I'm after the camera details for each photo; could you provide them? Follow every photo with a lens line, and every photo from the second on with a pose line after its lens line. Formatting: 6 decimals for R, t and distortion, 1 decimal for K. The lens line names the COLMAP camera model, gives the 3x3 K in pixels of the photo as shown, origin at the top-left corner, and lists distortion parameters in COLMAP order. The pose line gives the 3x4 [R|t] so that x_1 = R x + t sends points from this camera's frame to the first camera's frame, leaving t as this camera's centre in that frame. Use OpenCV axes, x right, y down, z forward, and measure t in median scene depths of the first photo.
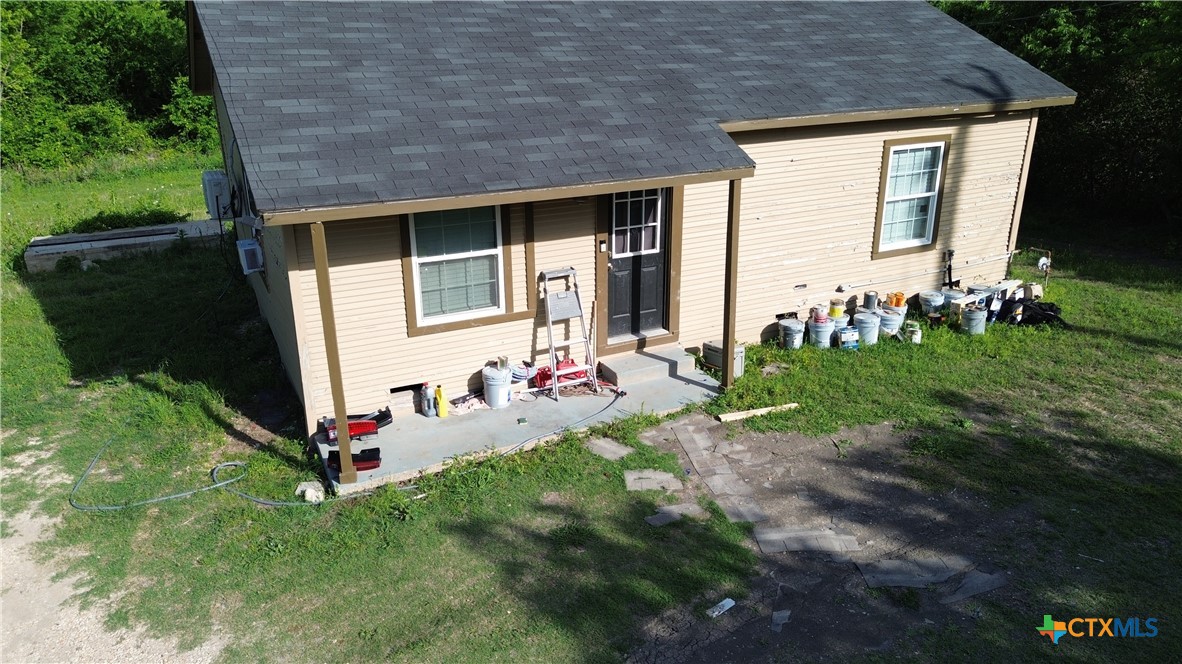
lens RADIAL K [[838.1, 0, 591.3], [0, 838.1, 331.7], [0, 0, 1]] dist [0.052100, -0.043425]
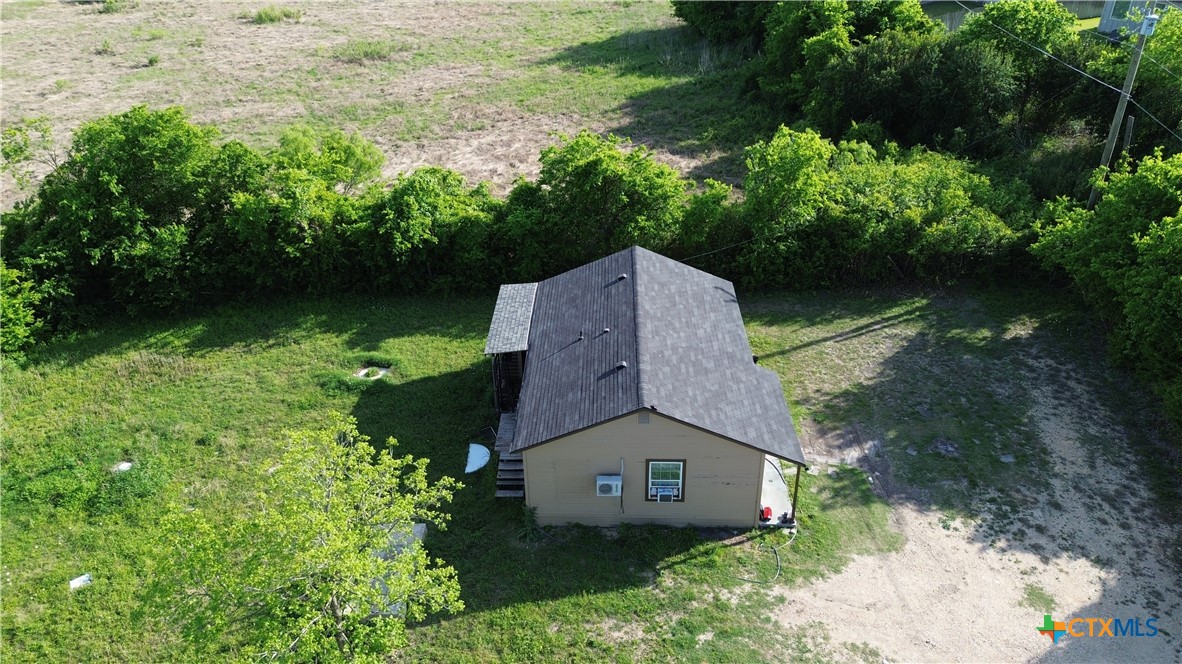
lens RADIAL K [[838.1, 0, 594.2], [0, 838.1, 335.1], [0, 0, 1]] dist [0.052100, -0.043425]
pose [[0.471032, -0.456310, 0.754924, -2.739851], [0.312797, 0.886600, 0.340733, -1.800394], [-0.824795, 0.075641, 0.560349, -0.277139]]
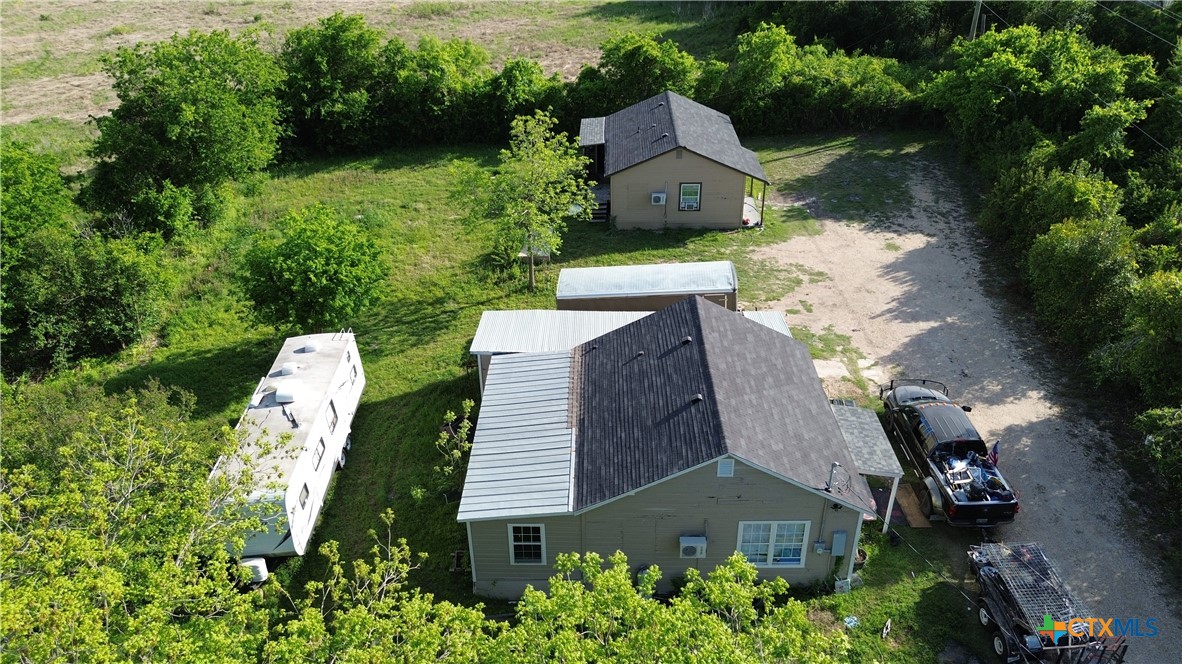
lens RADIAL K [[838.1, 0, 589.7], [0, 838.1, 334.3], [0, 0, 1]] dist [0.052100, -0.043425]
pose [[0.473317, -0.454563, 0.754549, -5.445364], [0.310694, 0.887671, 0.339866, -1.465065], [-0.824282, 0.073570, 0.561380, -1.219397]]
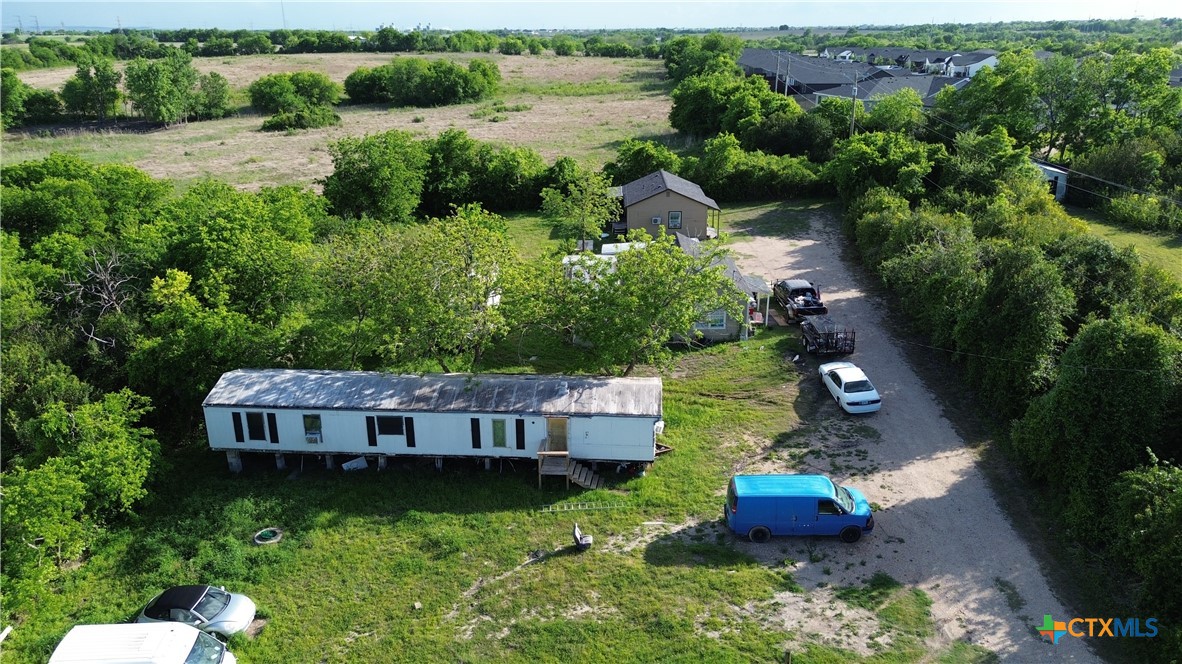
lens RADIAL K [[838.1, 0, 589.5], [0, 838.1, 332.4], [0, 0, 1]] dist [0.052100, -0.043425]
pose [[0.471798, -0.303423, 0.827853, -9.133253], [0.308571, 0.936366, 0.167338, -0.861717], [-0.825948, 0.176501, 0.535403, -2.727776]]
